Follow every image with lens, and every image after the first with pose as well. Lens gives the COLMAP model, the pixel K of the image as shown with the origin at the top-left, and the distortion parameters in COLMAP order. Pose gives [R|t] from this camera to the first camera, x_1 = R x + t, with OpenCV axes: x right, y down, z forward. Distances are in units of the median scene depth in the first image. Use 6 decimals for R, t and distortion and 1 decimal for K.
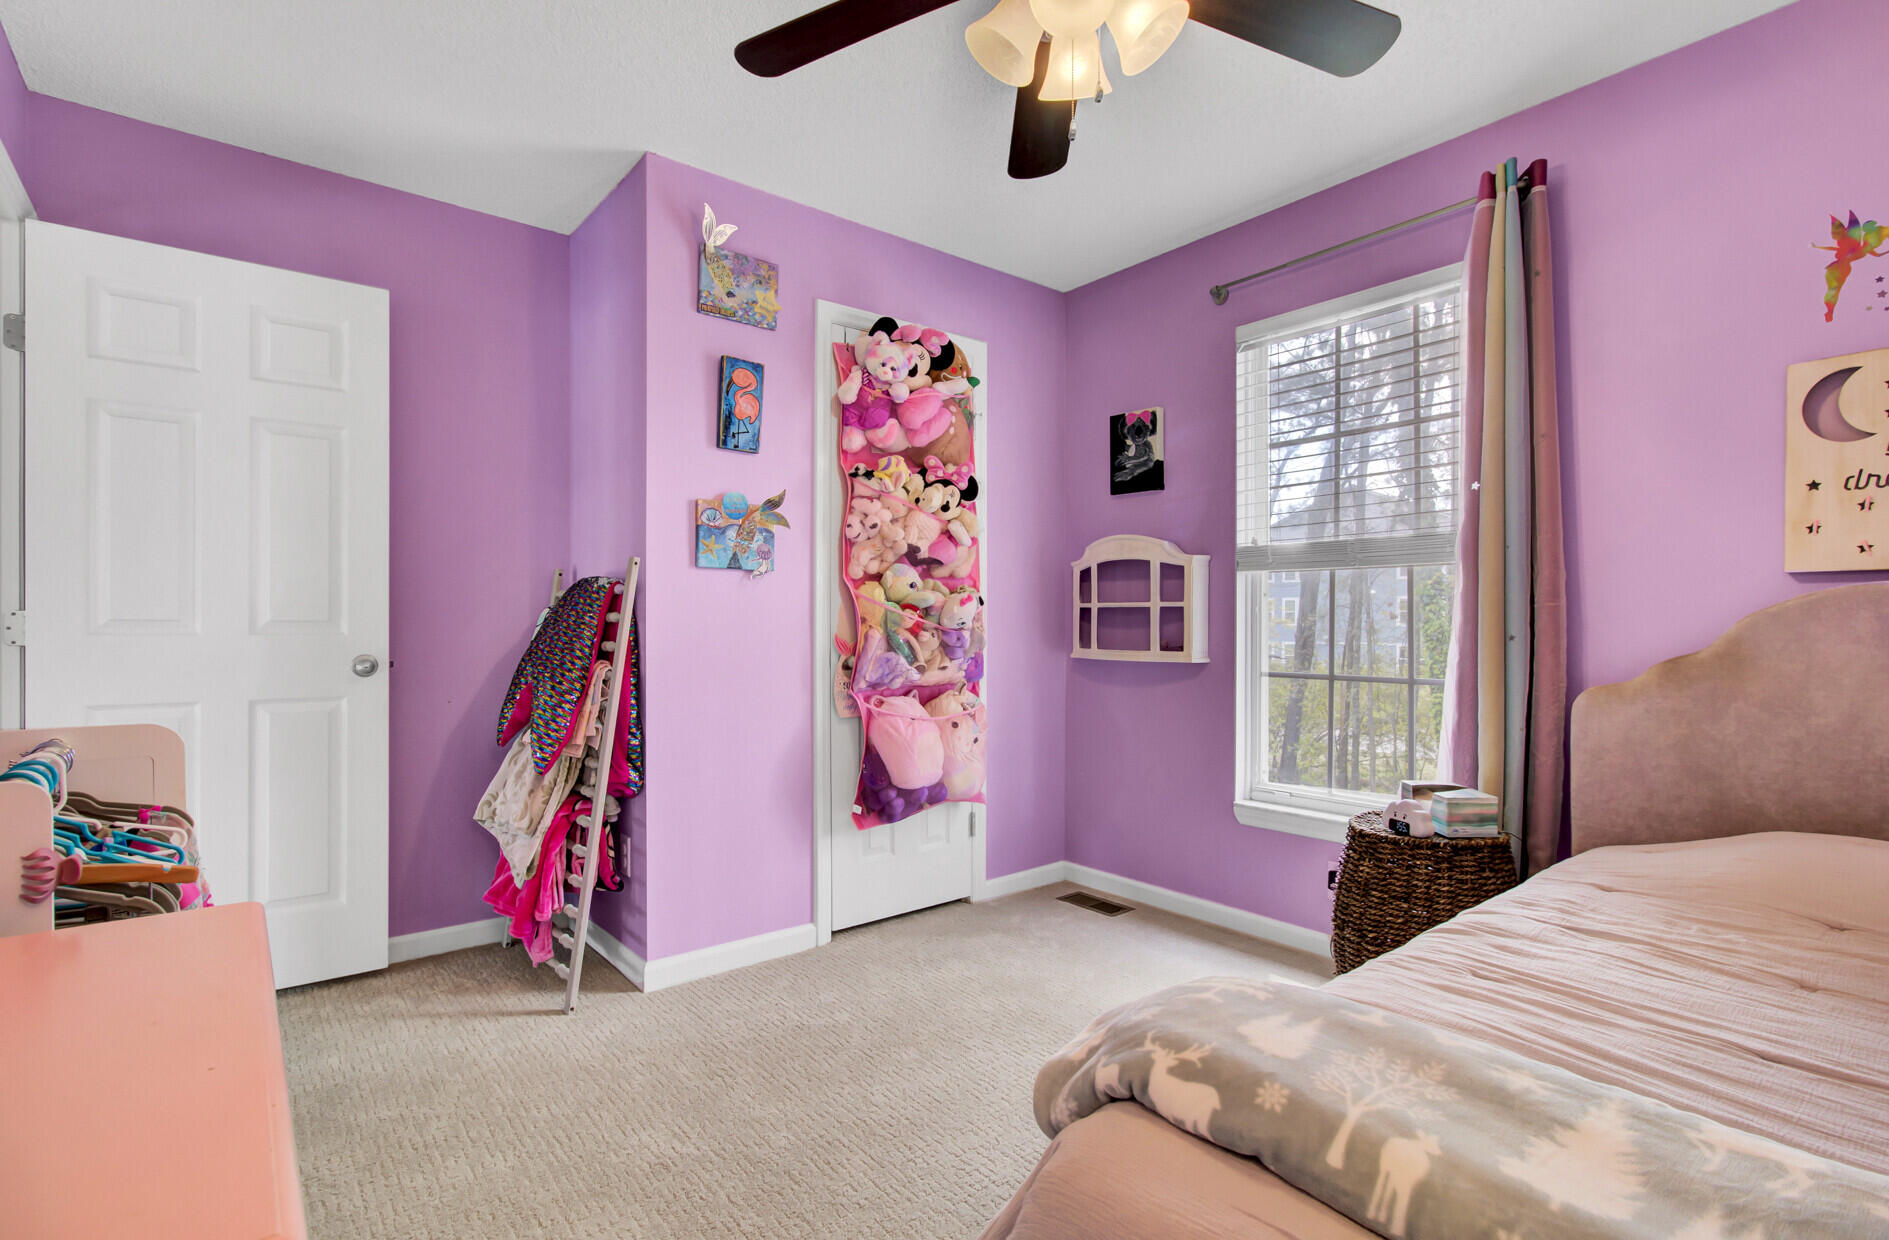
lens RADIAL K [[870.7, 0, 954.9], [0, 870.7, 627.3], [0, 0, 1]] dist [-0.009827, 0.004762]
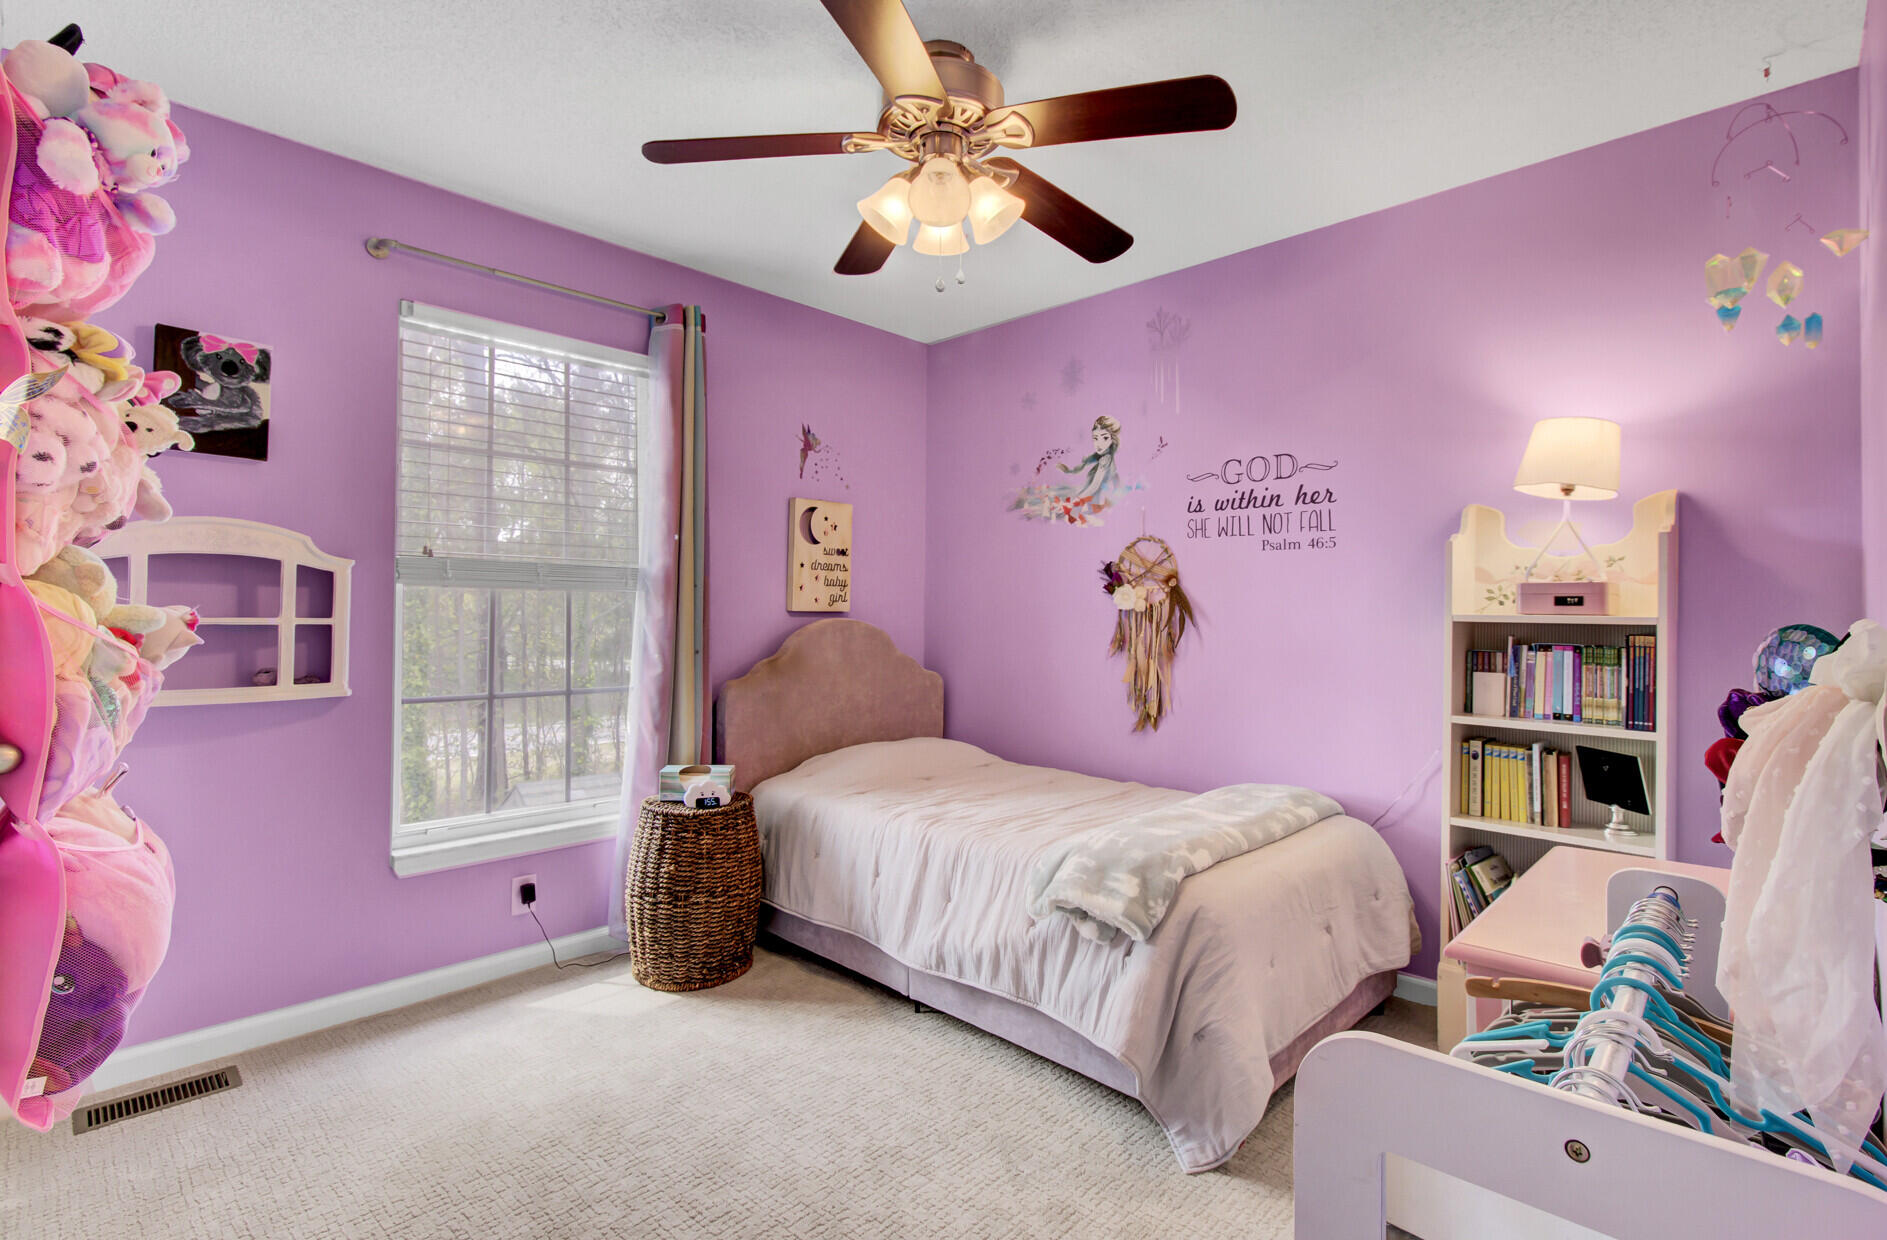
lens RADIAL K [[869.8, 0, 953.8], [0, 869.8, 613.2], [0, 0, 1]] dist [-0.009827, 0.004762]
pose [[-0.105168, 0.007042, 0.994430, -0.551353], [0.000031, 0.999975, -0.007078, -0.028019], [-0.994454, -0.000713, -0.105166, 0.526301]]
